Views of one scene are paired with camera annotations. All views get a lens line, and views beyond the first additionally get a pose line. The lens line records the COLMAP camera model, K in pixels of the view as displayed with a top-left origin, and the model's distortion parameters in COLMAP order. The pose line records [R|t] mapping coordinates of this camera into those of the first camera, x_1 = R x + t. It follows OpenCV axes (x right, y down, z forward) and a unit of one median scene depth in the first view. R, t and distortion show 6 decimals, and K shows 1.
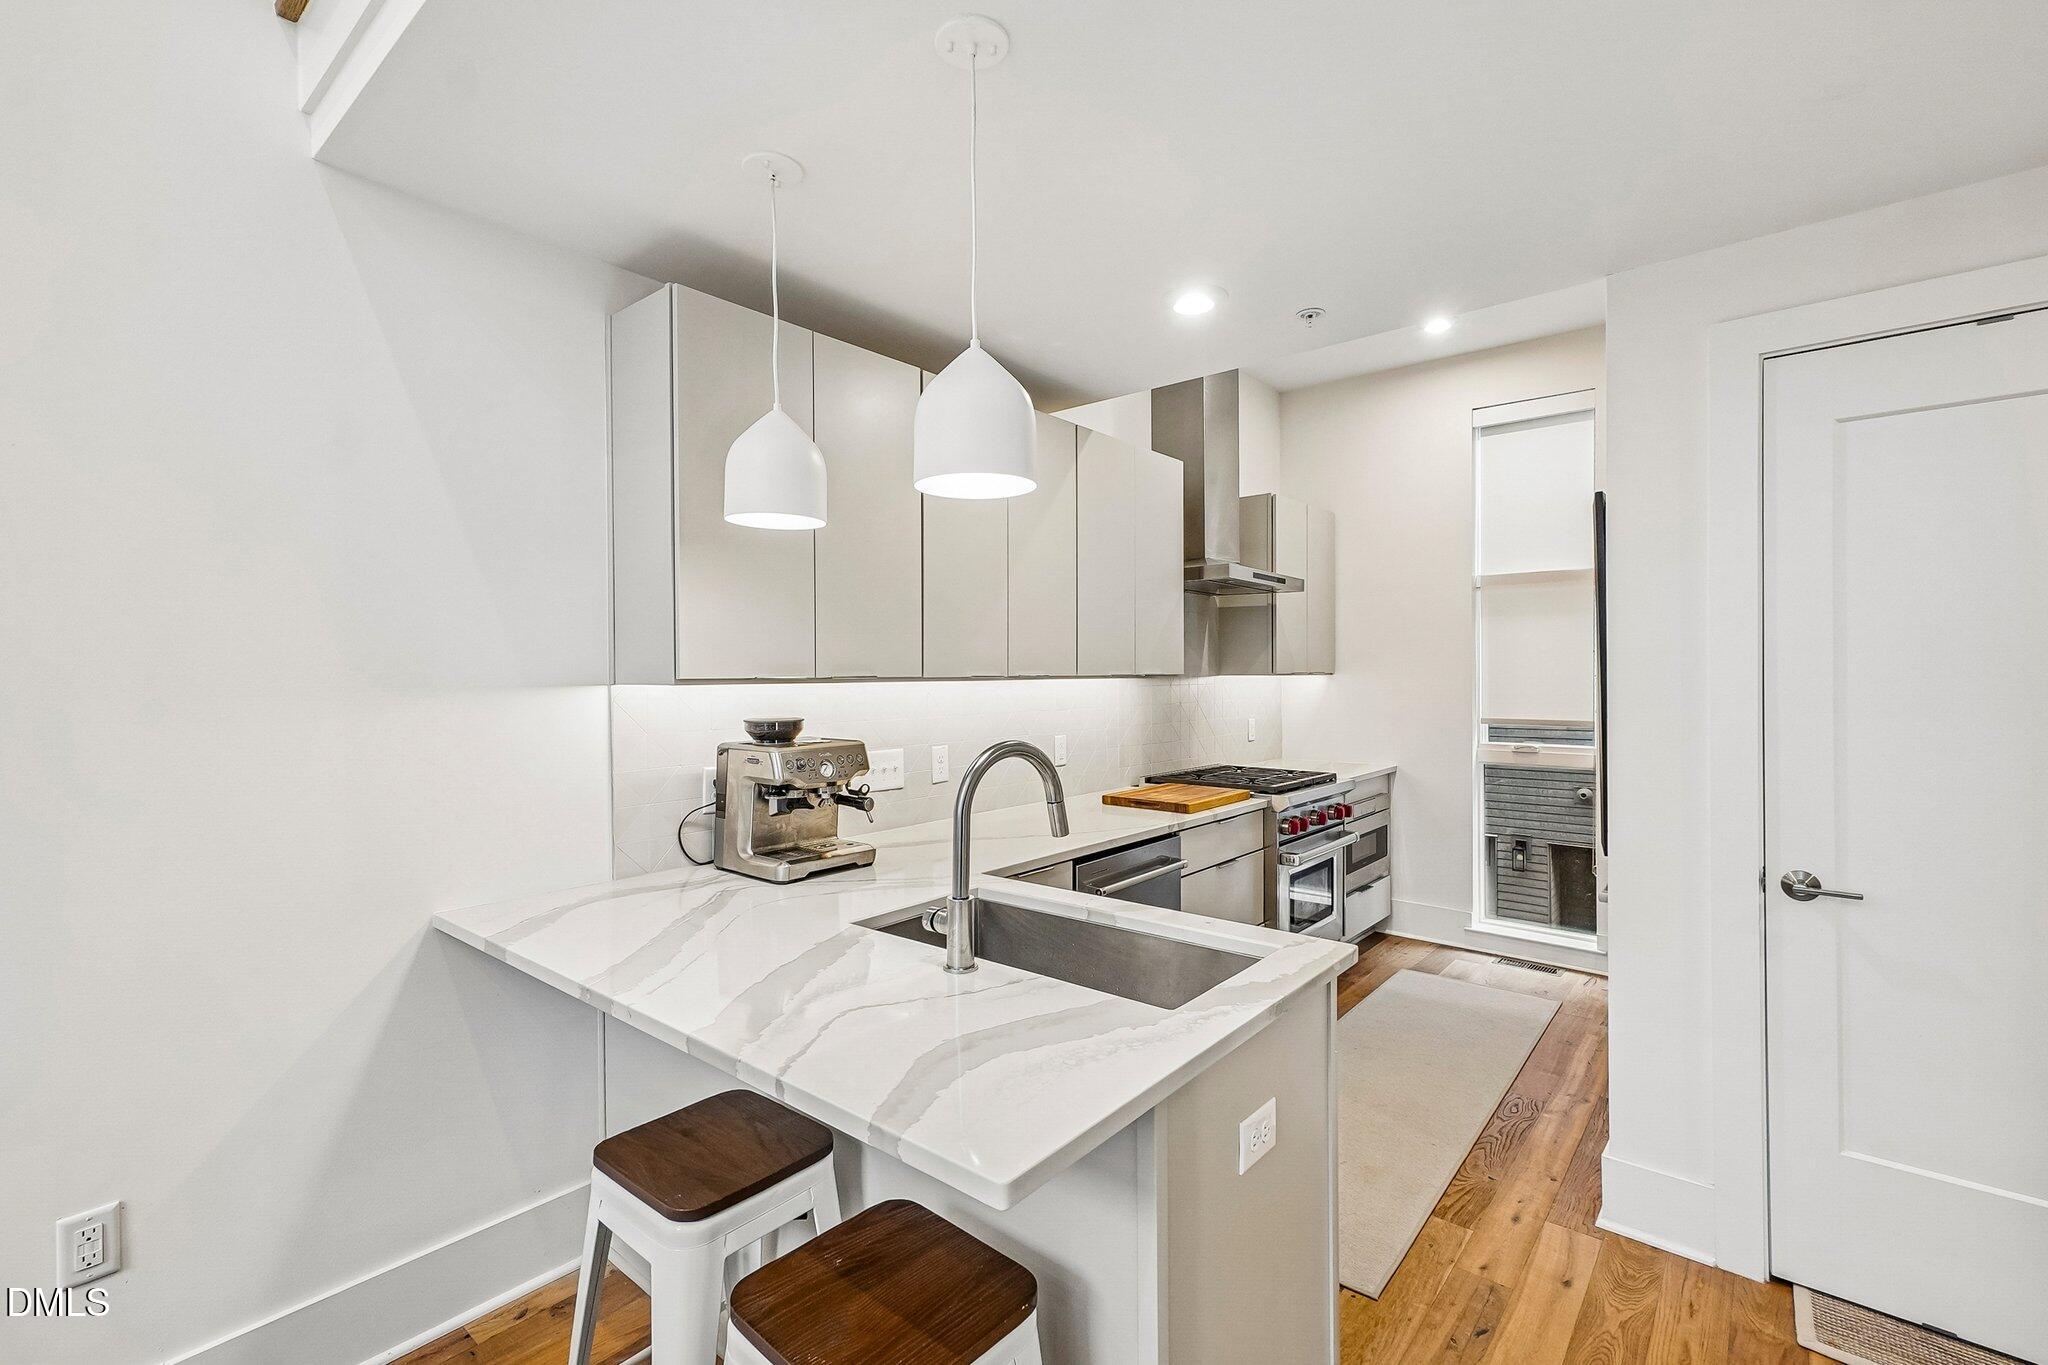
lens RADIAL K [[906.6, 0, 1019.1], [0, 906.6, 675.0], [0, 0, 1]] dist [0.028788, 0.000448]
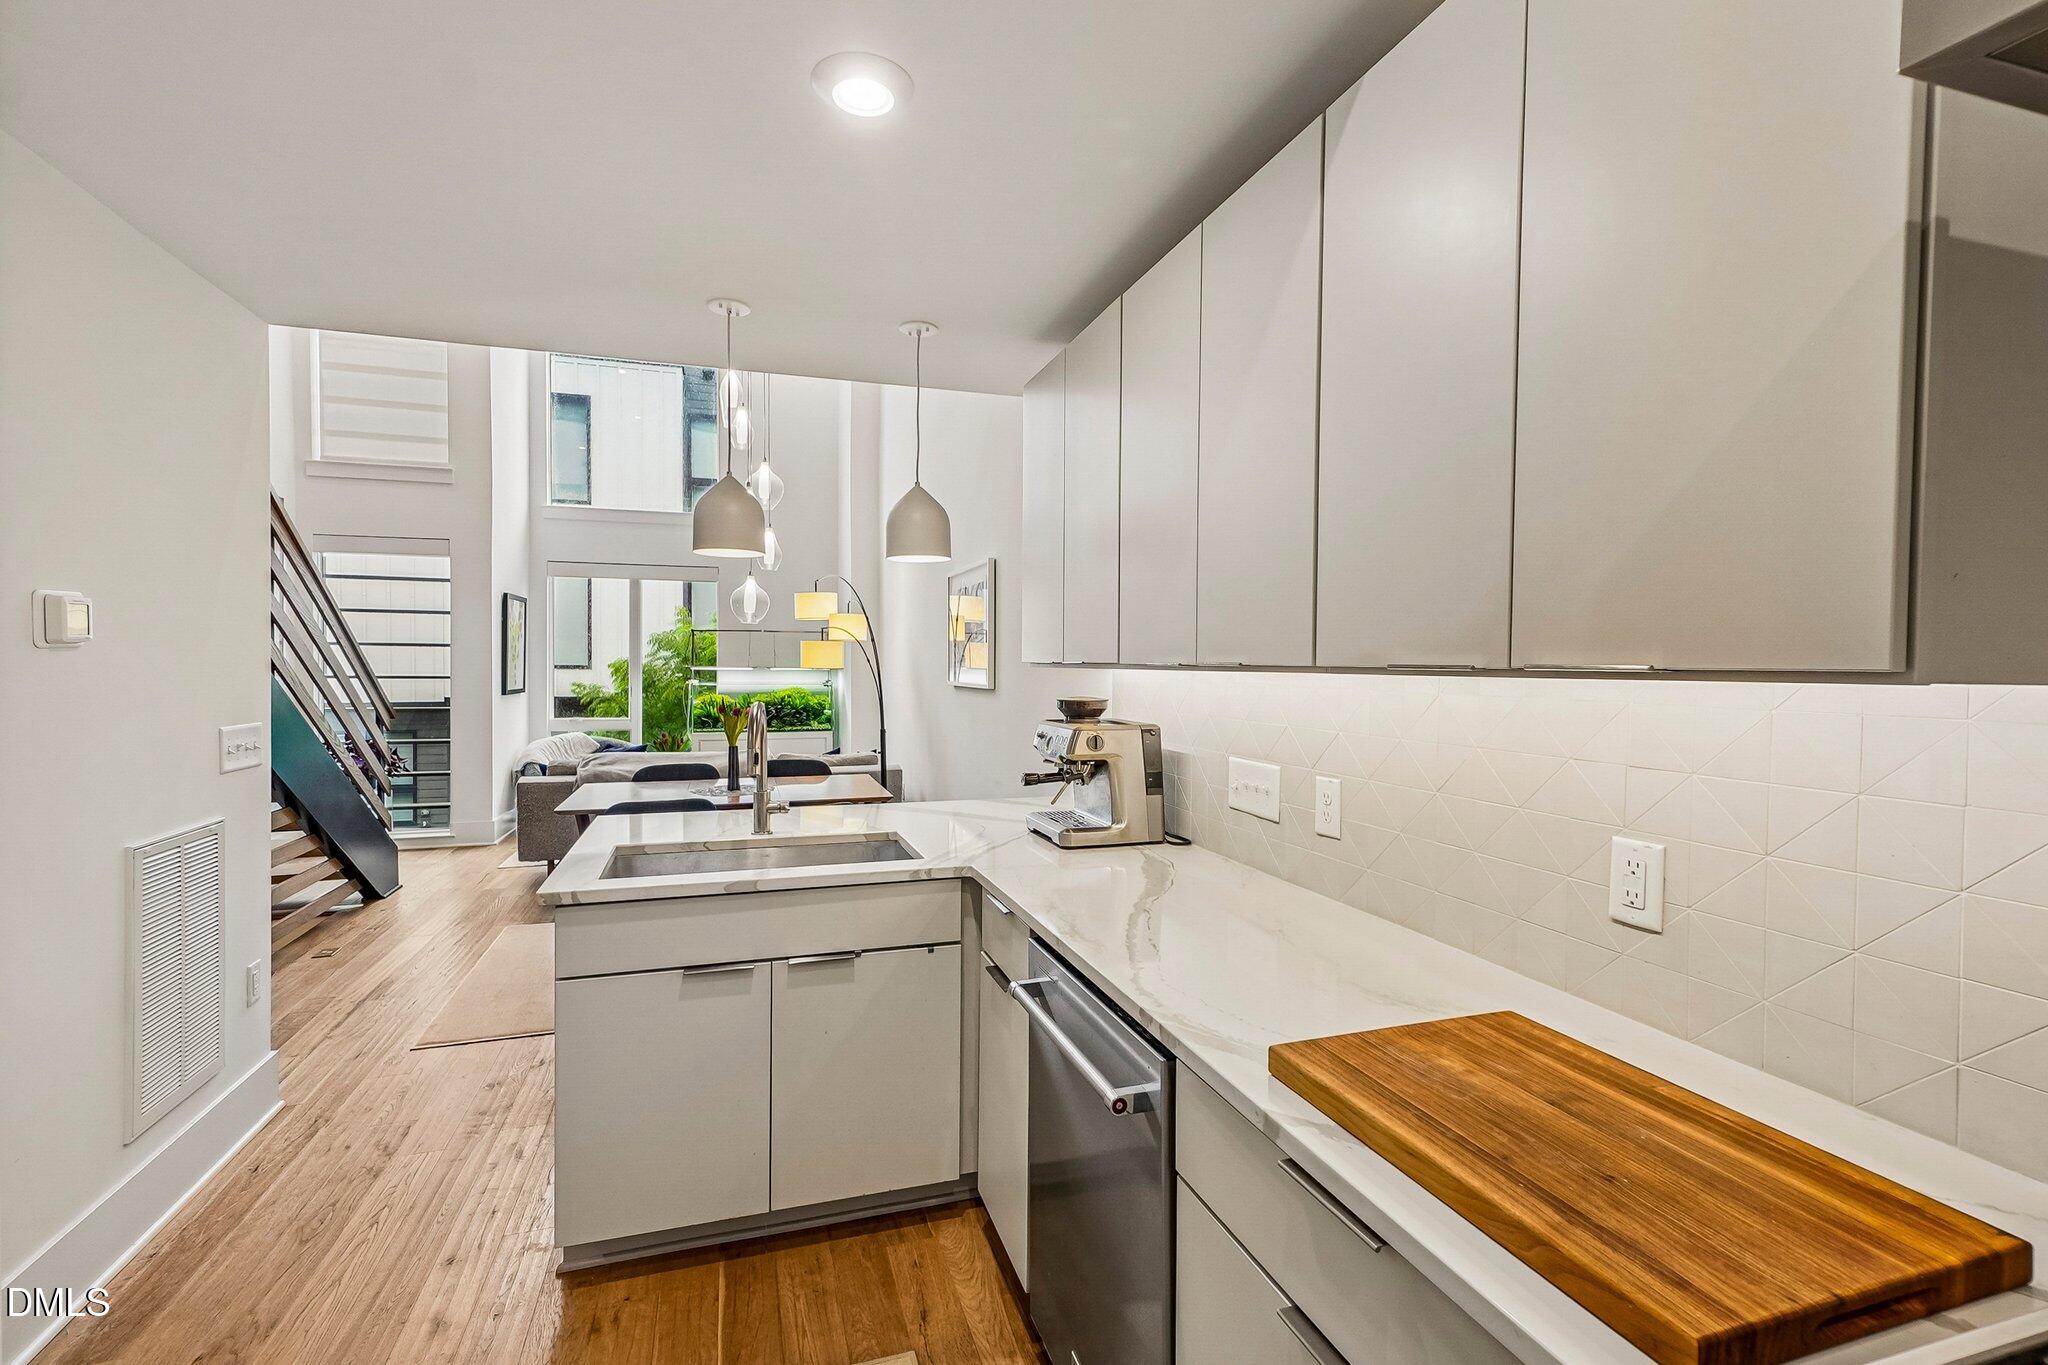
lens RADIAL K [[906.6, 0, 1014.0], [0, 906.6, 679.6], [0, 0, 1]] dist [0.028788, 0.000448]
pose [[-0.535801, 0.016530, -0.844183, 0.792936], [-0.005835, 0.999712, 0.023278, -0.002833], [0.844324, 0.017398, -0.535550, 1.491692]]
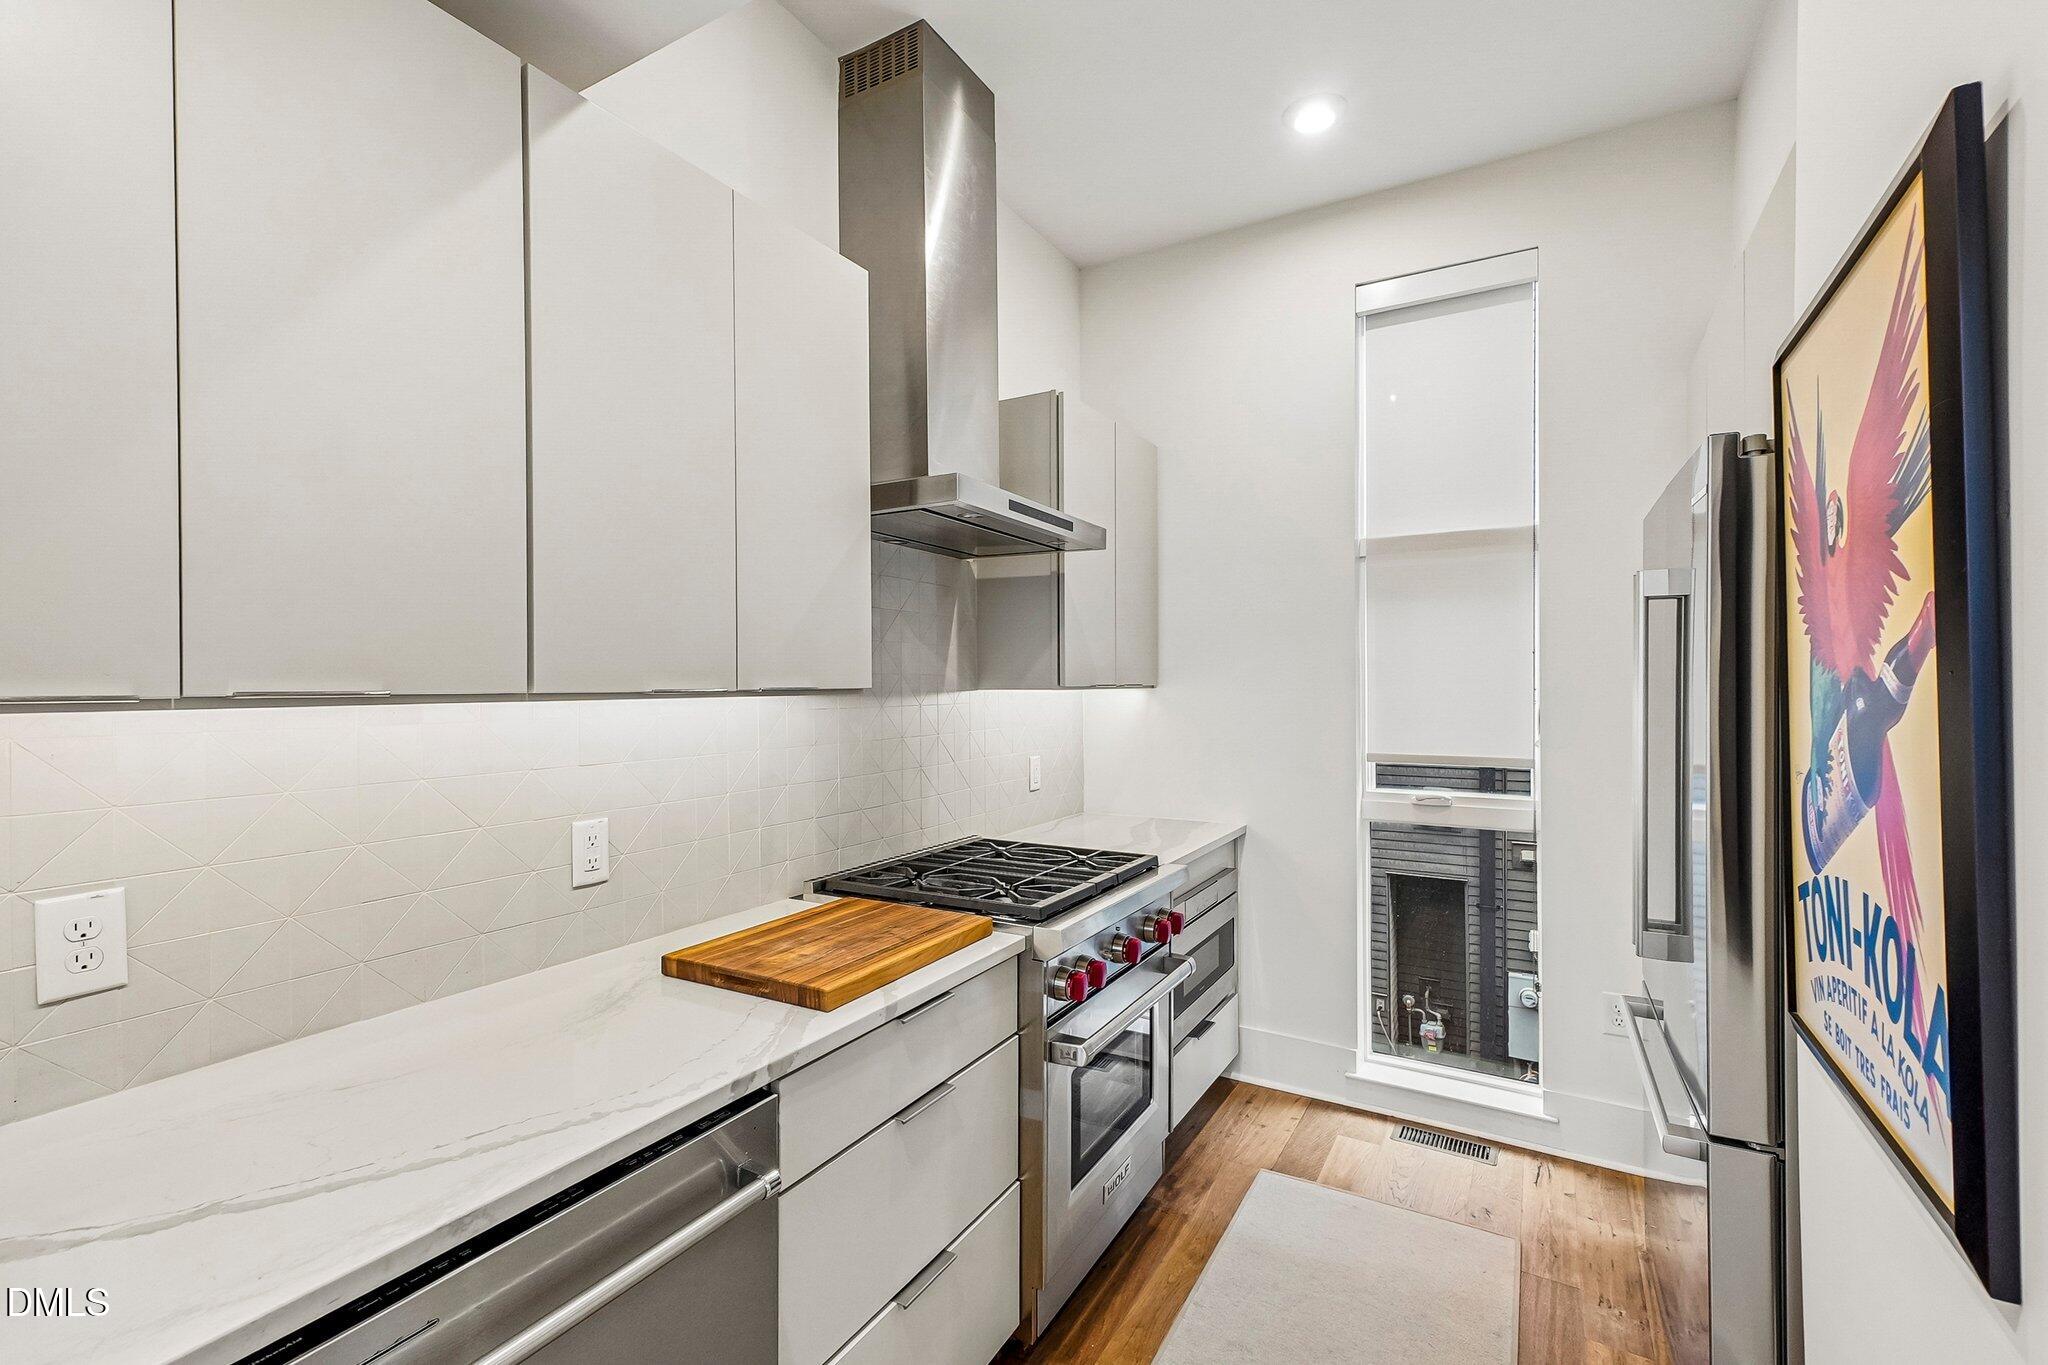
lens RADIAL K [[906.6, 0, 1019.3], [0, 906.6, 682.4], [0, 0, 1]] dist [0.028788, 0.000448]
pose [[0.985190, 0.000059, 0.171468, 0.148221], [0.000968, 0.999982, -0.005911, -0.001074], [-0.171465, 0.005989, 0.985172, 0.404585]]
